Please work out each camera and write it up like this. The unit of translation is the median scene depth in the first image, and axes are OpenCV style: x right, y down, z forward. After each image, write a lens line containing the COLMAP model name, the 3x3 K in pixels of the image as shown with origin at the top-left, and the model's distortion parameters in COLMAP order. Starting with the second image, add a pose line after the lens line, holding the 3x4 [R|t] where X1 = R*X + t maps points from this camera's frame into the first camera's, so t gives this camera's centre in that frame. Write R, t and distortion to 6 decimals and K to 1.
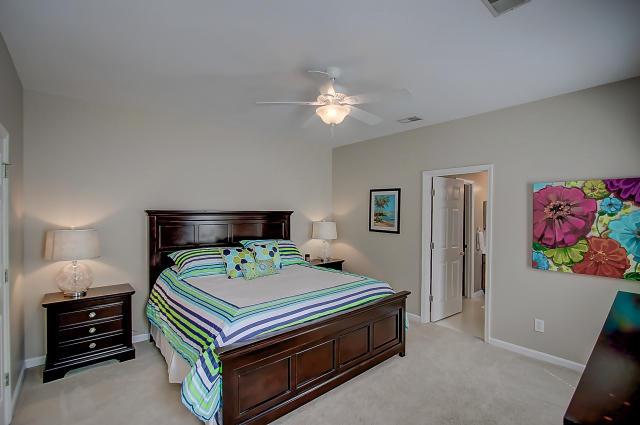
lens RADIAL K [[299.8, 0, 320.0], [0, 299.8, 212.5], [0, 0, 1]] dist [-0.042779, -0.000115]
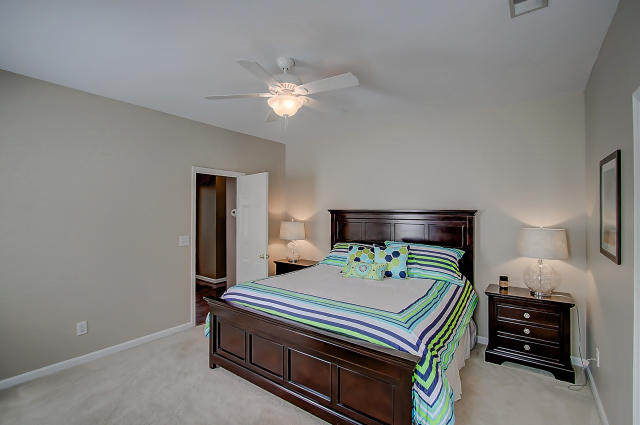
lens RADIAL K [[306.7, 0, 320.0], [0, 306.7, 212.5], [0, 0, 1]] dist [-0.000191, -0.000071]
pose [[0.191356, 0.002916, -0.981516, 0.588129], [-0.005039, 0.999985, 0.001988, 0.003020], [0.981508, 0.004565, 0.191368, 0.538029]]
